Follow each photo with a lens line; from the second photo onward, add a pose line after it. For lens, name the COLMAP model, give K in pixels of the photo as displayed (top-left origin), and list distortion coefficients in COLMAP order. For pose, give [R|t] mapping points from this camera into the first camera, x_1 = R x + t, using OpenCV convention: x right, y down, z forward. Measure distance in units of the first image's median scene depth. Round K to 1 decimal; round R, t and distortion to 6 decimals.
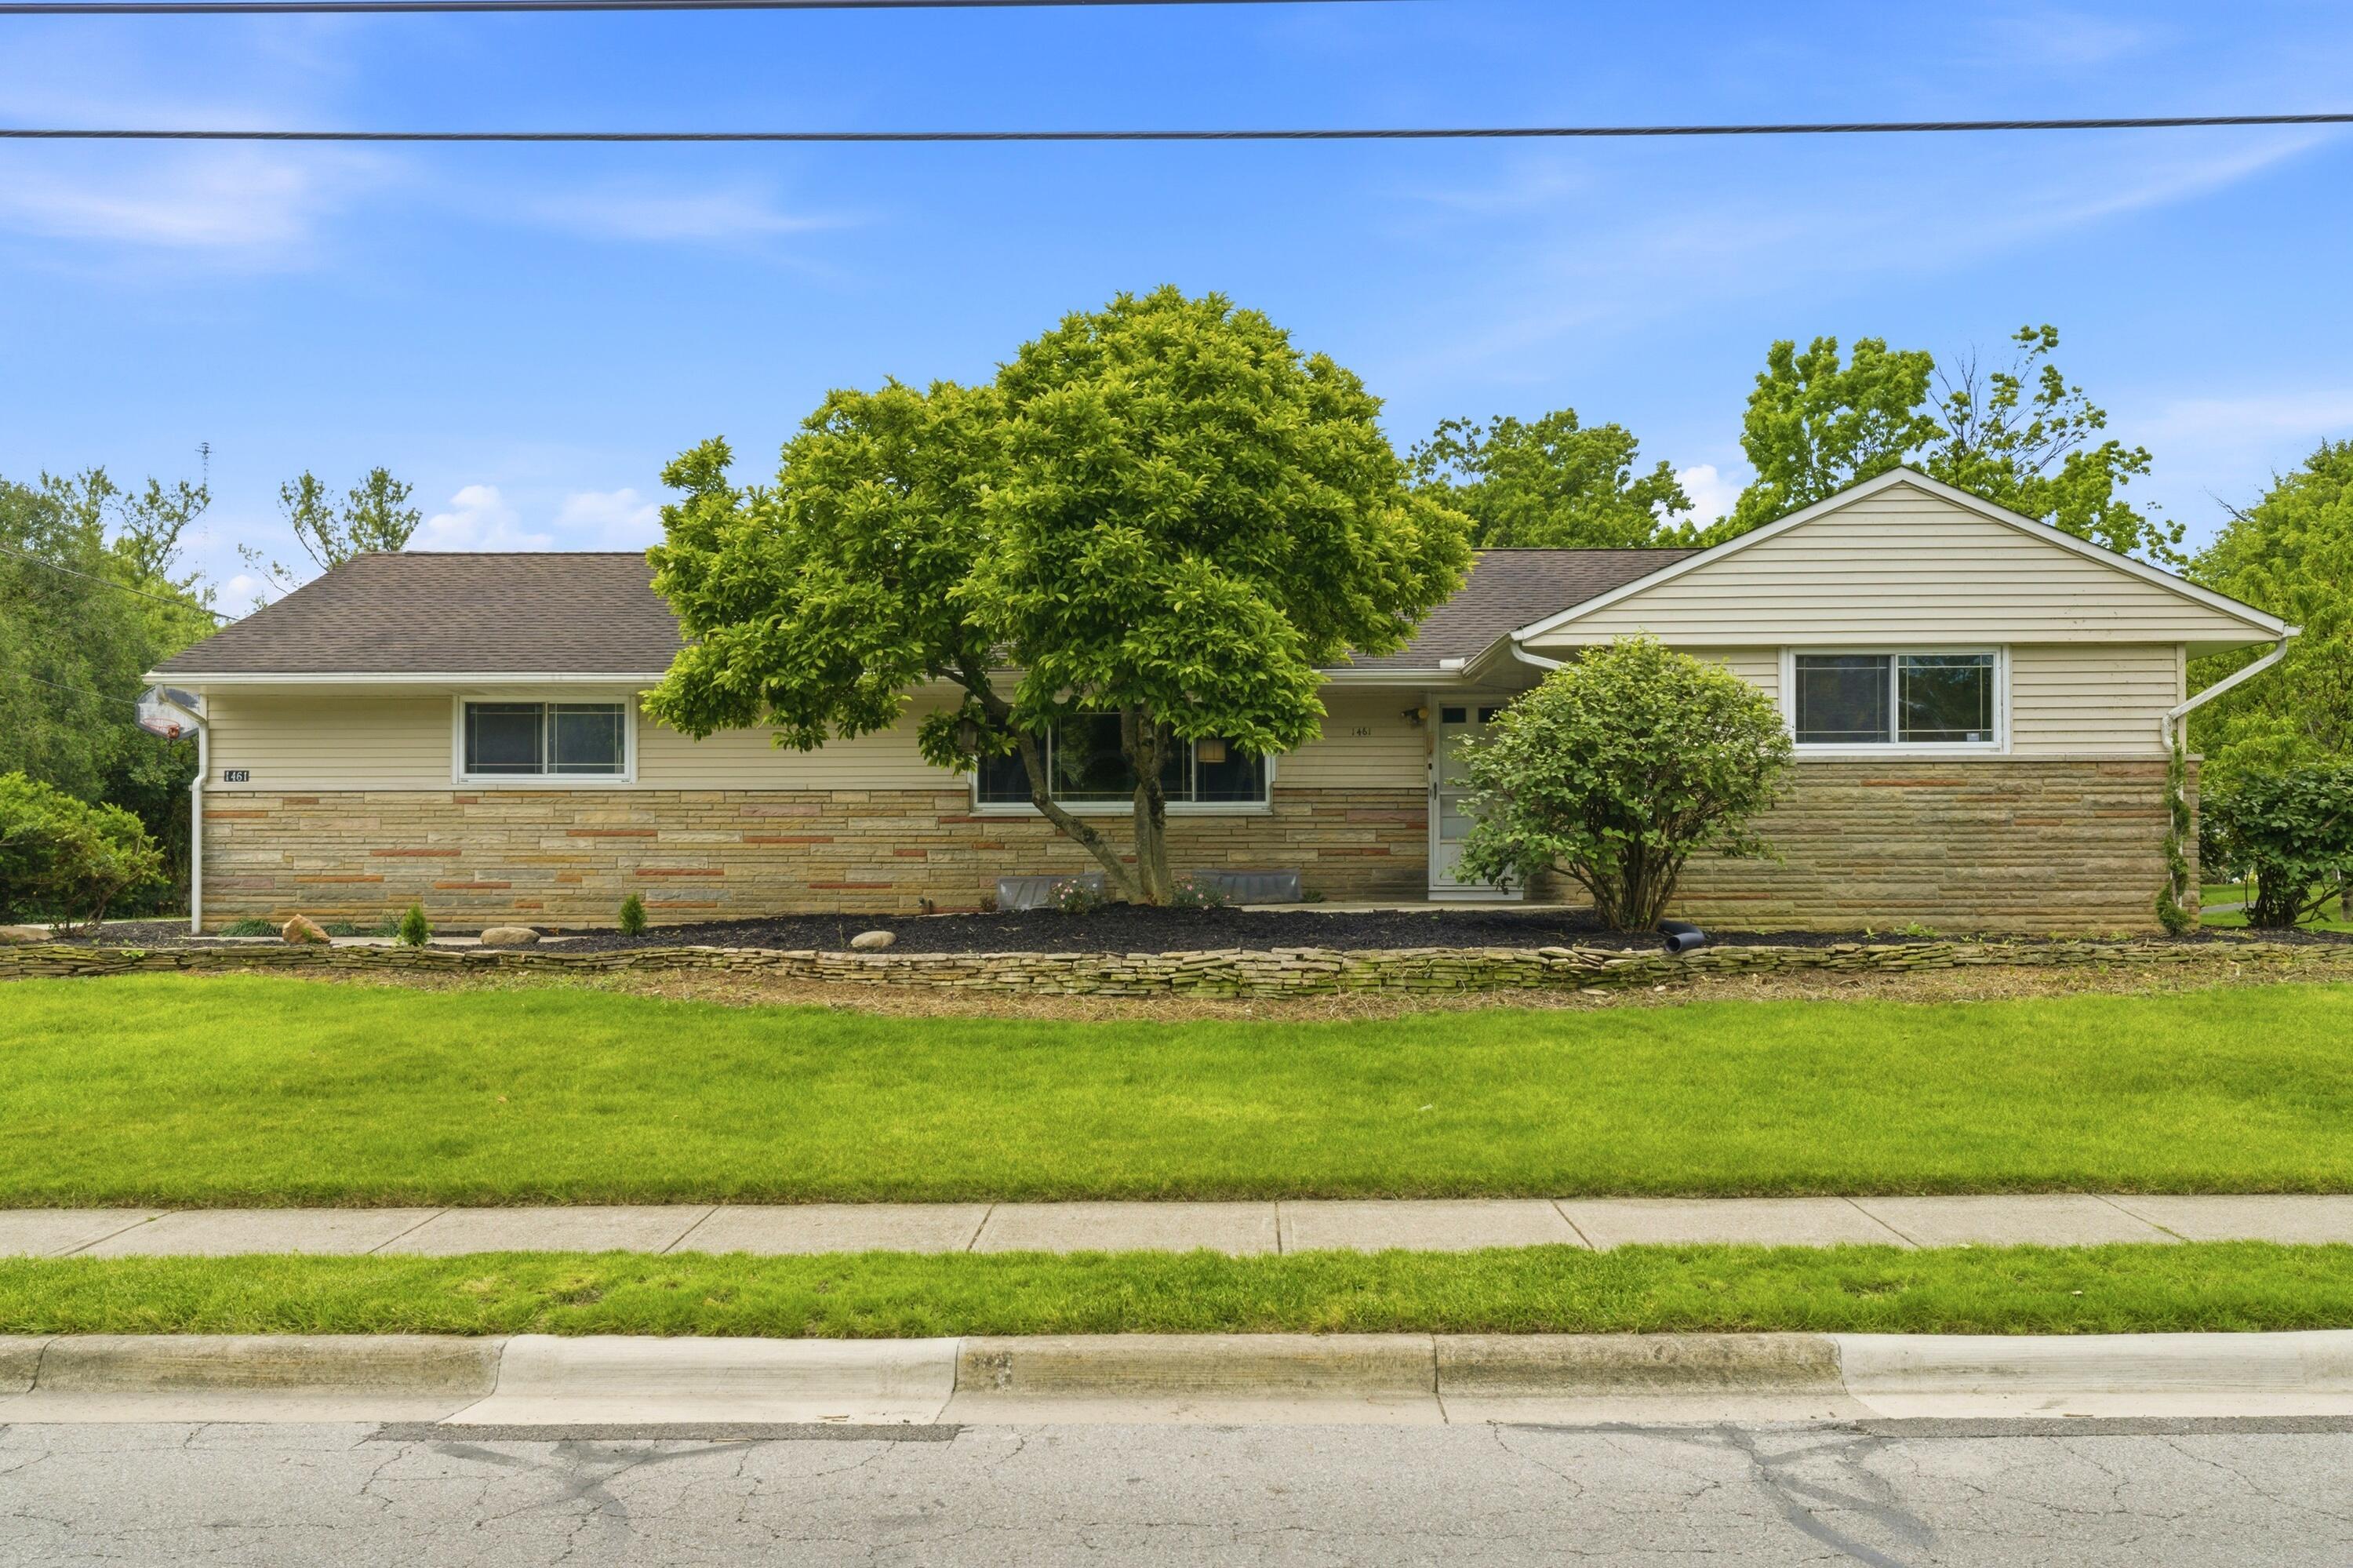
lens RADIAL K [[1085.9, 0, 1170.8], [0, 1085.9, 782.8], [0, 0, 1]] dist [0.001611, 0.000133]
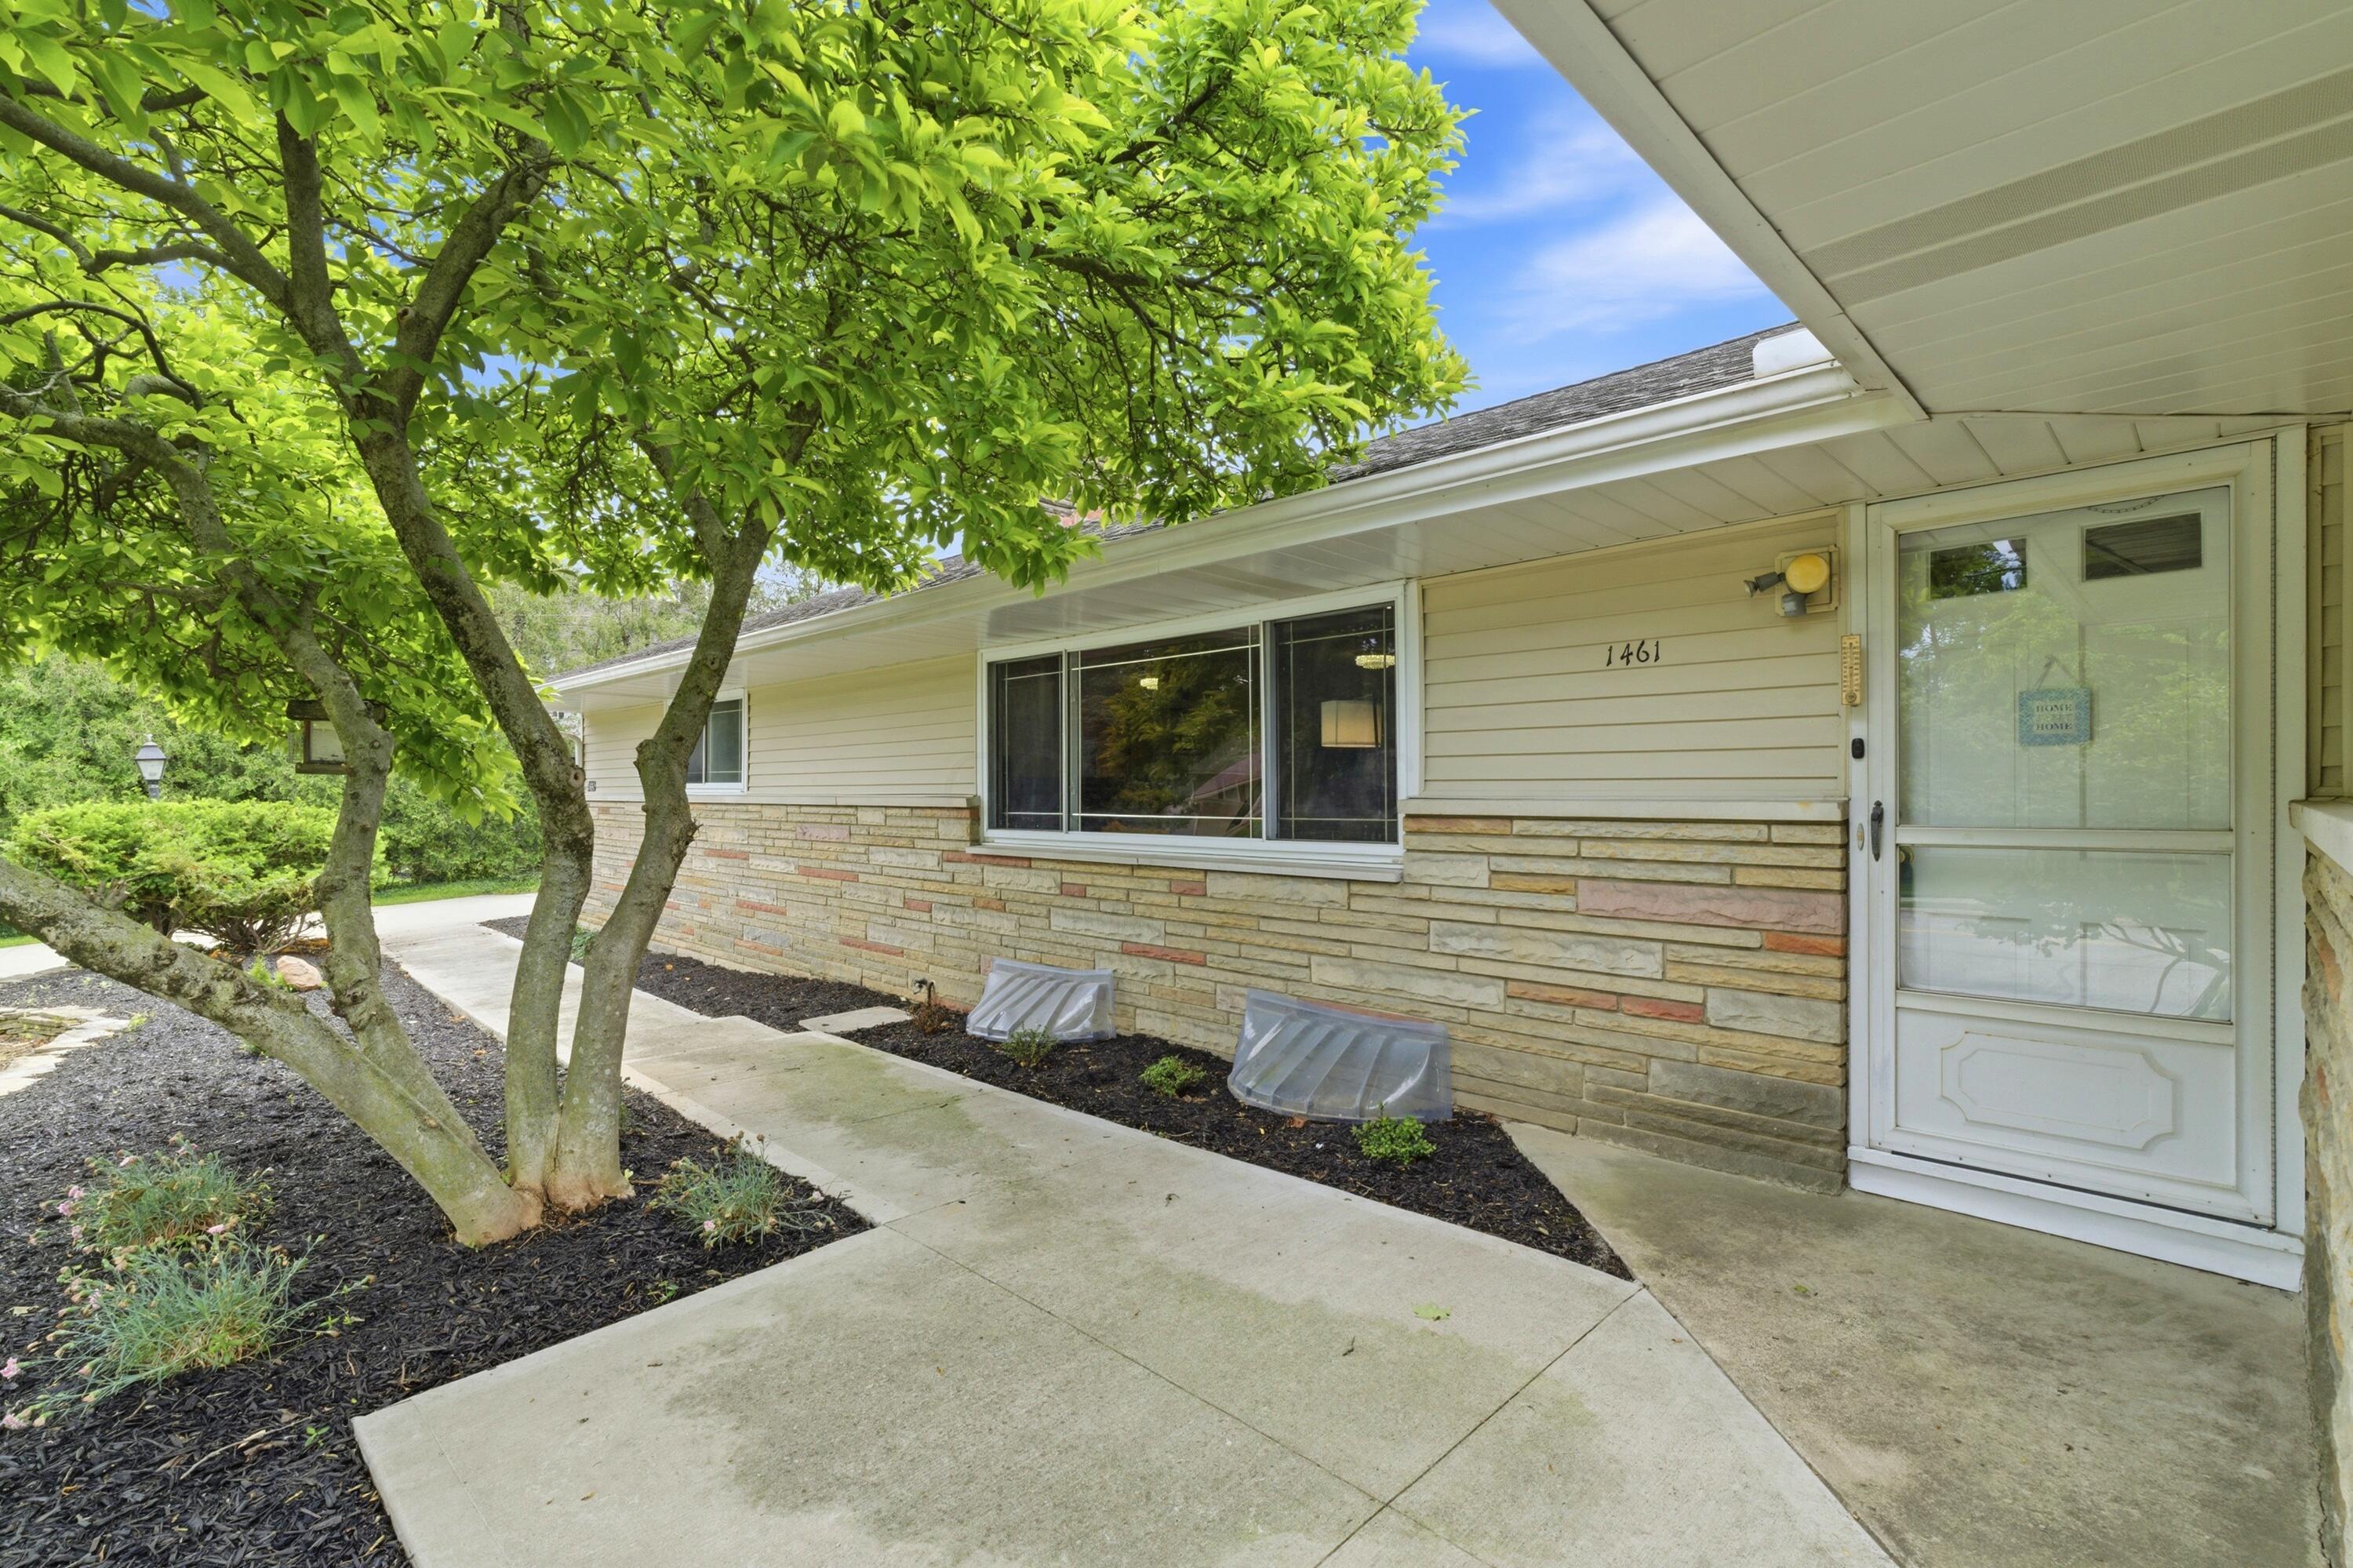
lens RADIAL K [[1085.9, 0, 1179.6], [0, 1085.9, 787.6], [0, 0, 1]] dist [0.001611, 0.000133]
pose [[0.715590, -0.000003, -0.698520, 0.321426], [0.001539, 0.999998, 0.001572, -0.005542], [0.698519, -0.002200, 0.715588, 0.667628]]
